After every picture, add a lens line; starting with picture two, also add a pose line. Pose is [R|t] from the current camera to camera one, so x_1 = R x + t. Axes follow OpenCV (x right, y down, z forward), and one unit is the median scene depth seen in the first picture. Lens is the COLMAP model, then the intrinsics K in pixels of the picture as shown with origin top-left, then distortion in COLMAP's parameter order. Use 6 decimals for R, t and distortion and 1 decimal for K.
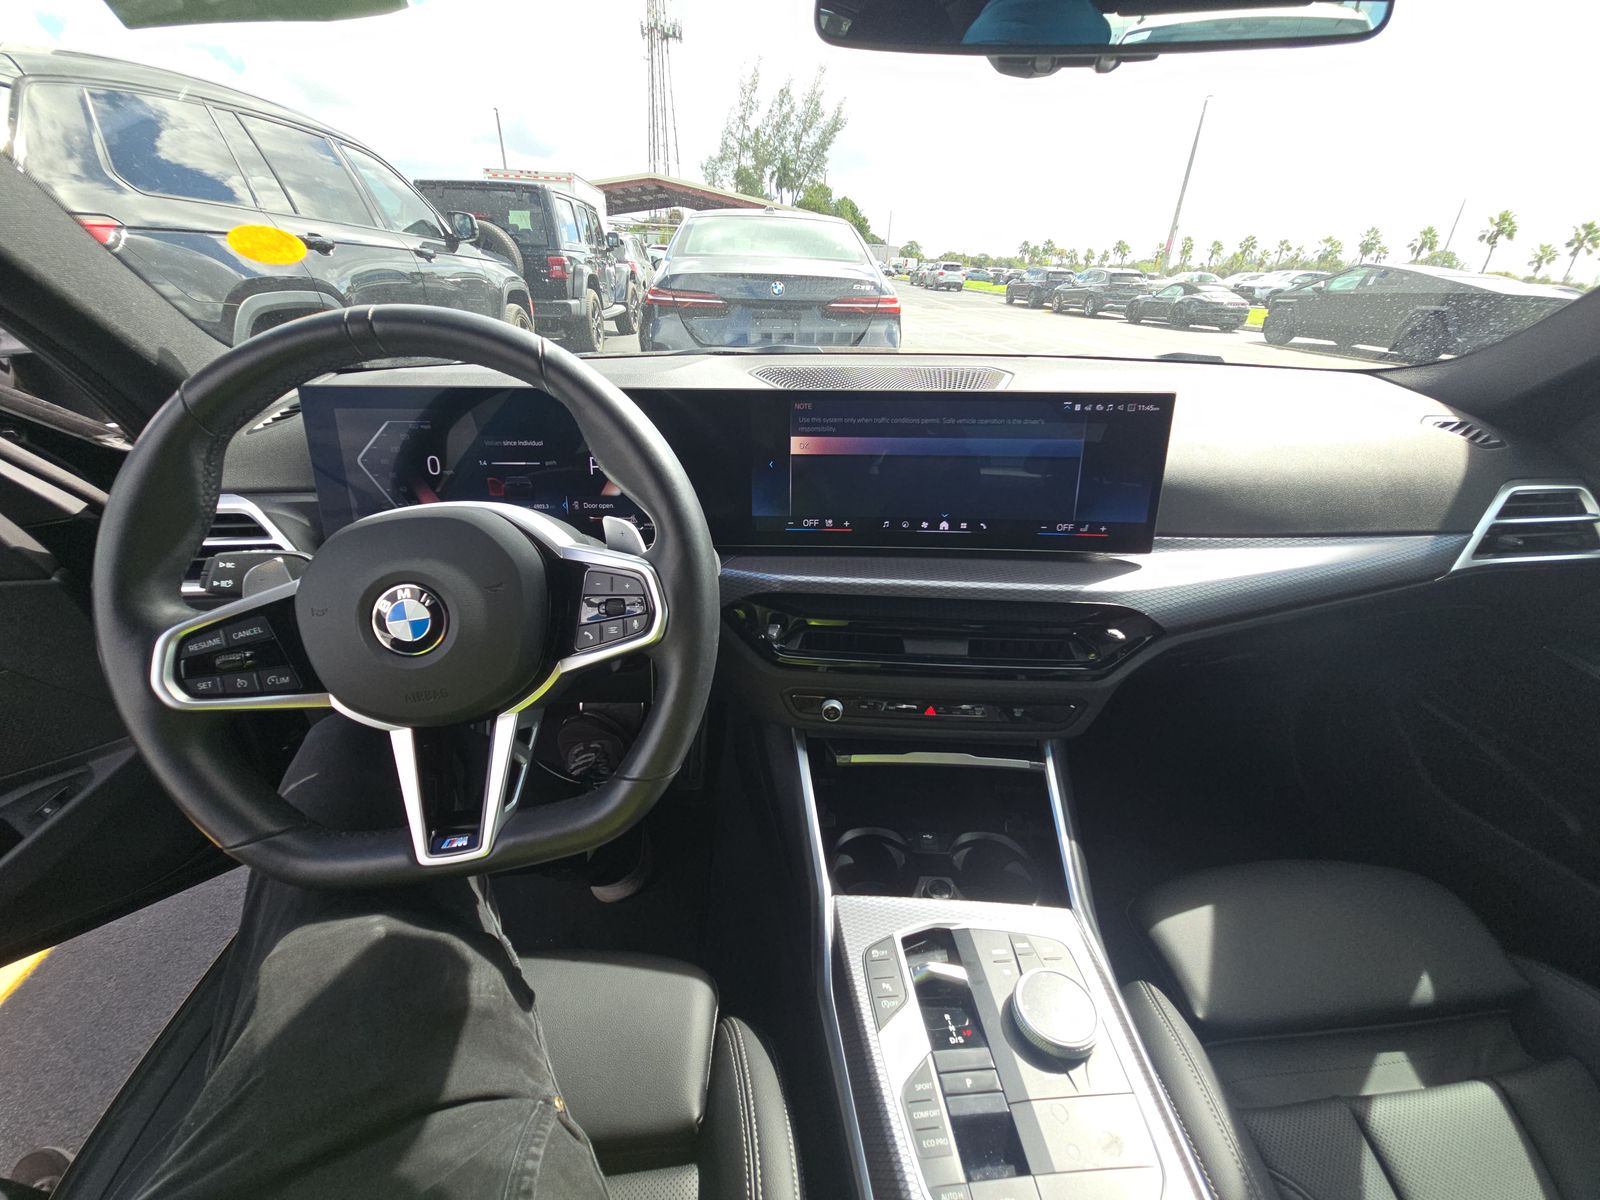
lens RADIAL K [[641.6, 0, 807.8], [0, 641.6, 559.2], [0, 0, 1]] dist [0.011210, -0.000096]
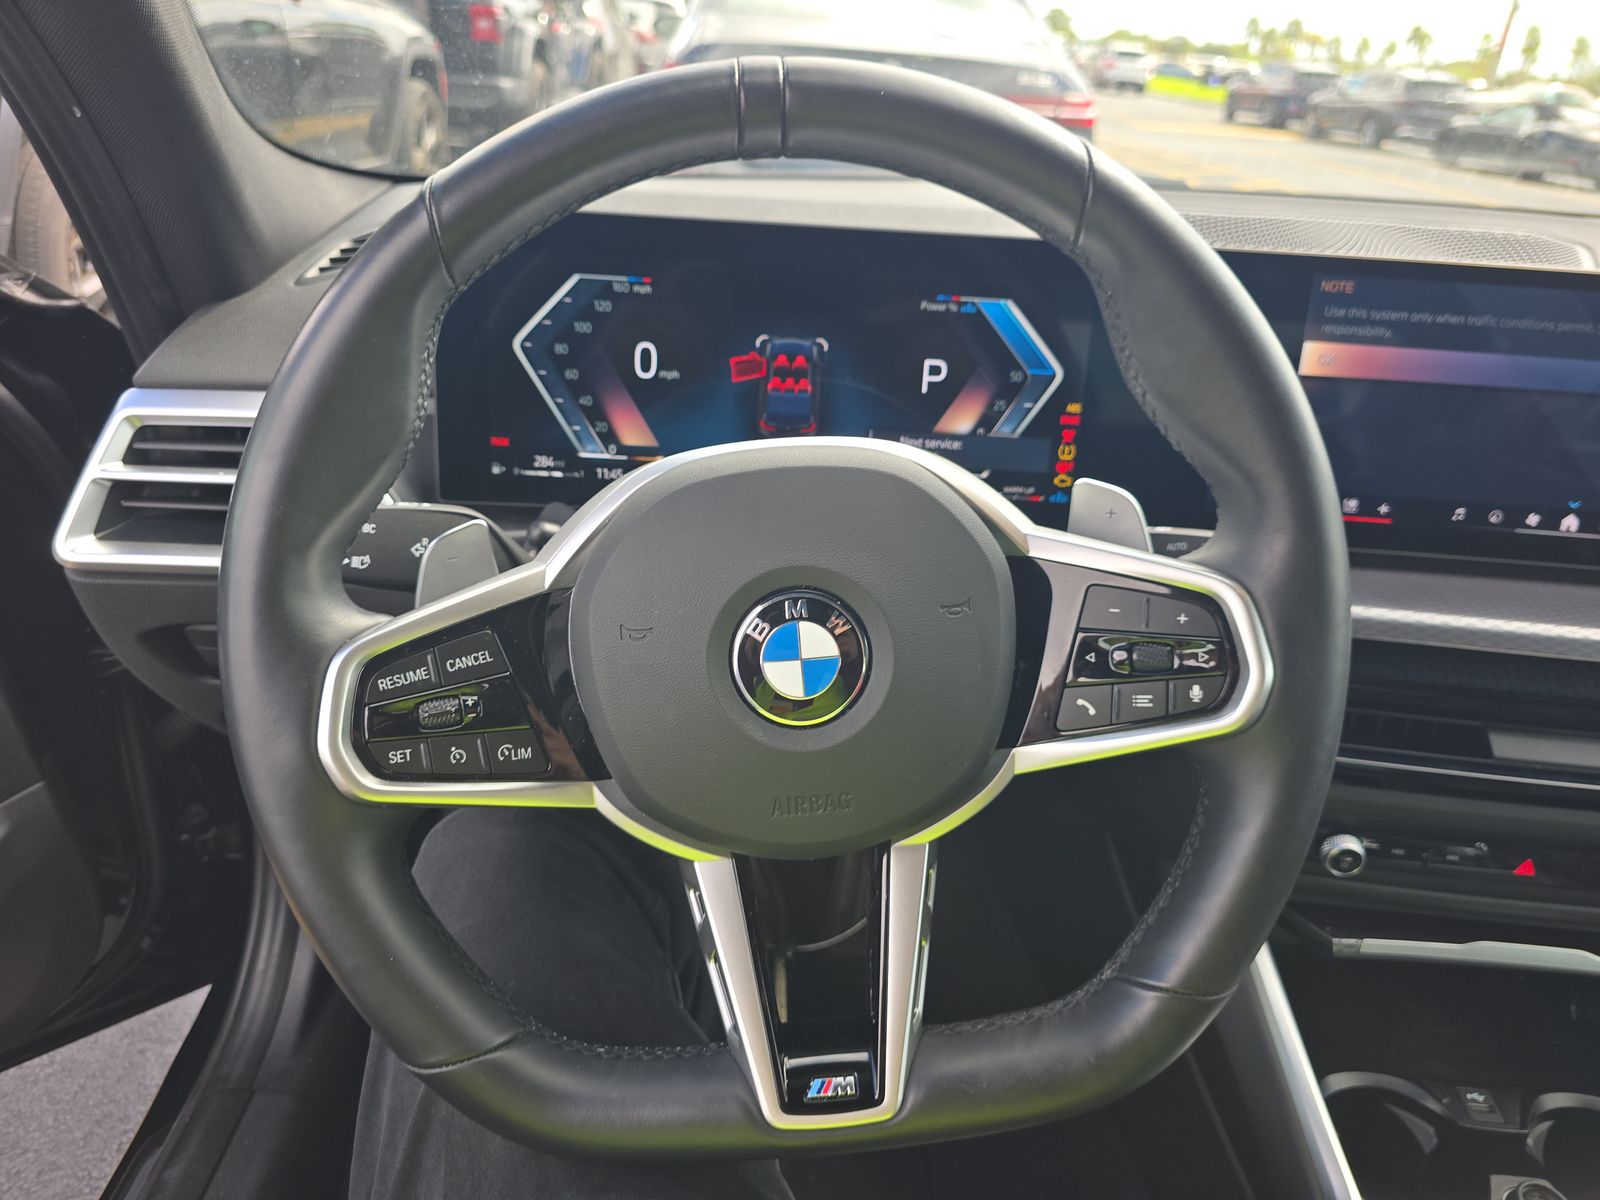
lens RADIAL K [[1086.2, 0, 802.9], [0, 1086.2, 522.2], [0, 0, 1]] dist [0.024464, -0.034537]
pose [[0.997842, 0.059347, -0.028097, -0.400886], [-0.059657, 0.998165, -0.010334, -0.005598], [0.027433, 0.011988, 0.999552, 0.074684]]
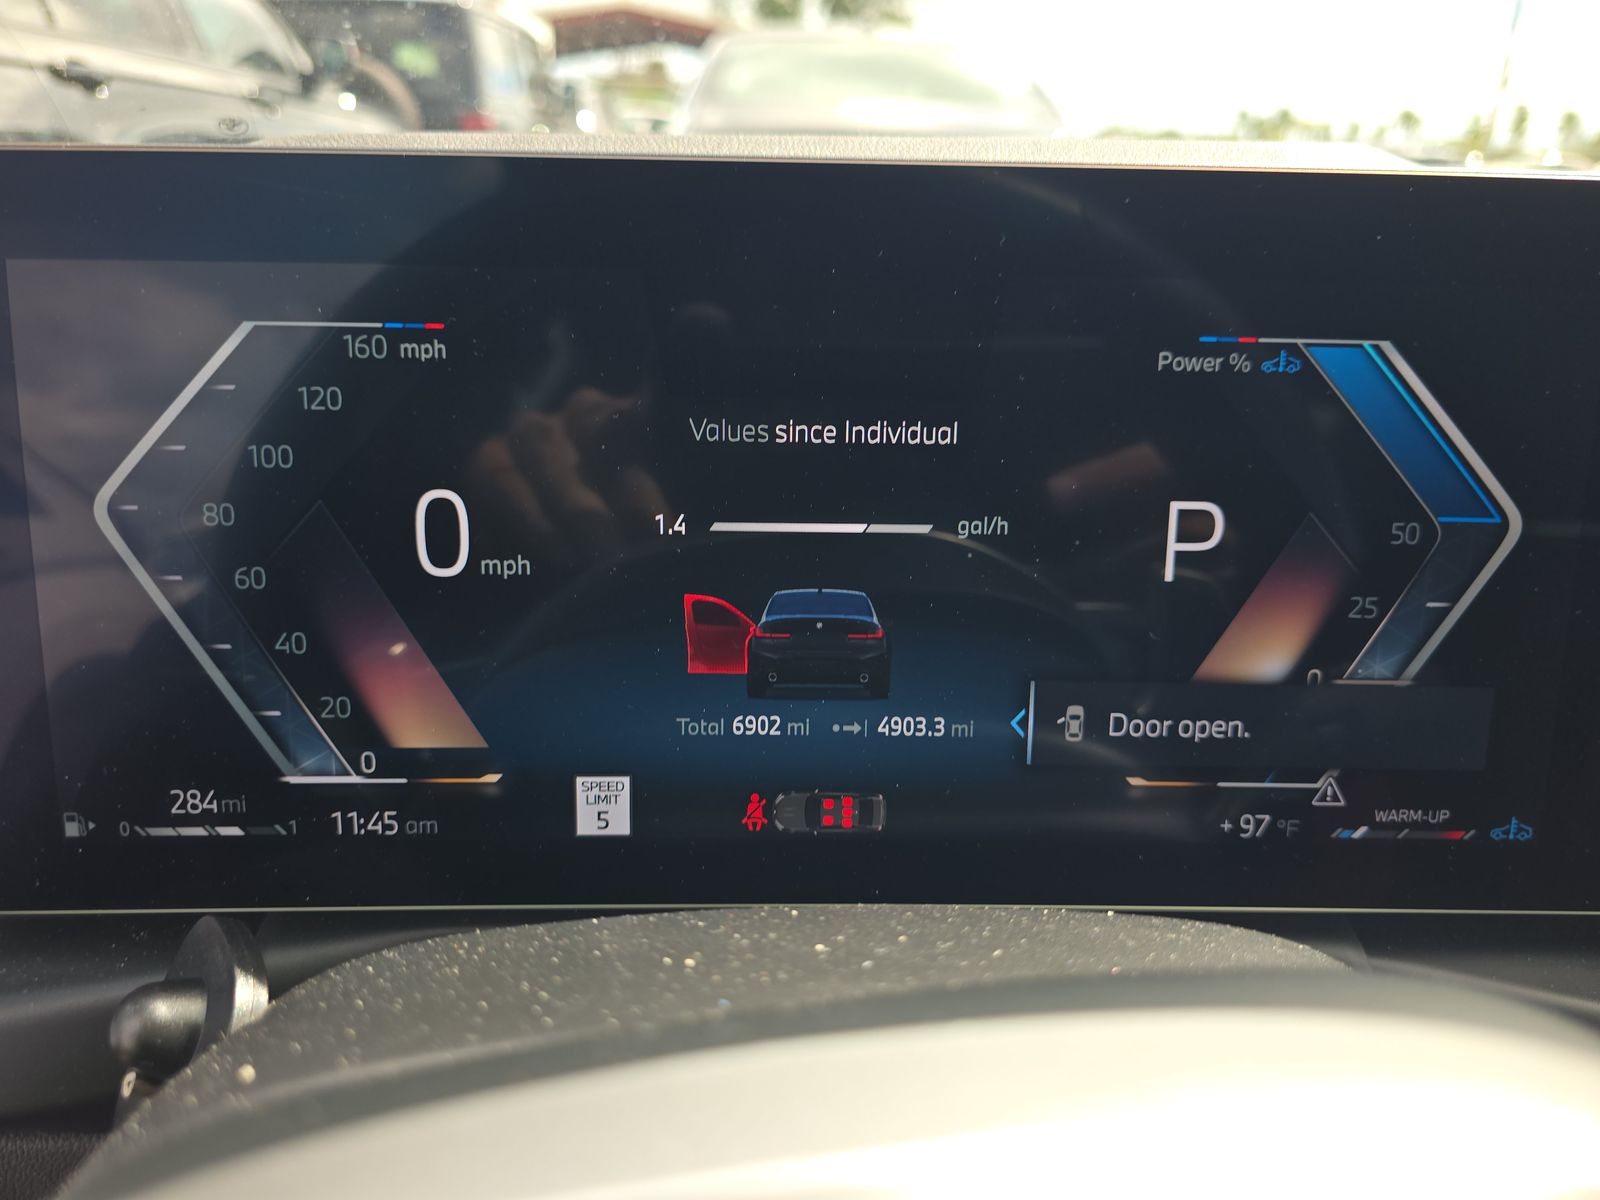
lens RADIAL K [[1086.2, 0, 802.9], [0, 1086.2, 522.2], [0, 0, 1]] dist [0.024464, -0.034537]
pose [[0.999029, 0.014596, -0.041568, -0.435280], [-0.018752, 0.994667, -0.101422, -0.111910], [0.039866, 0.102103, 0.993975, 0.632014]]
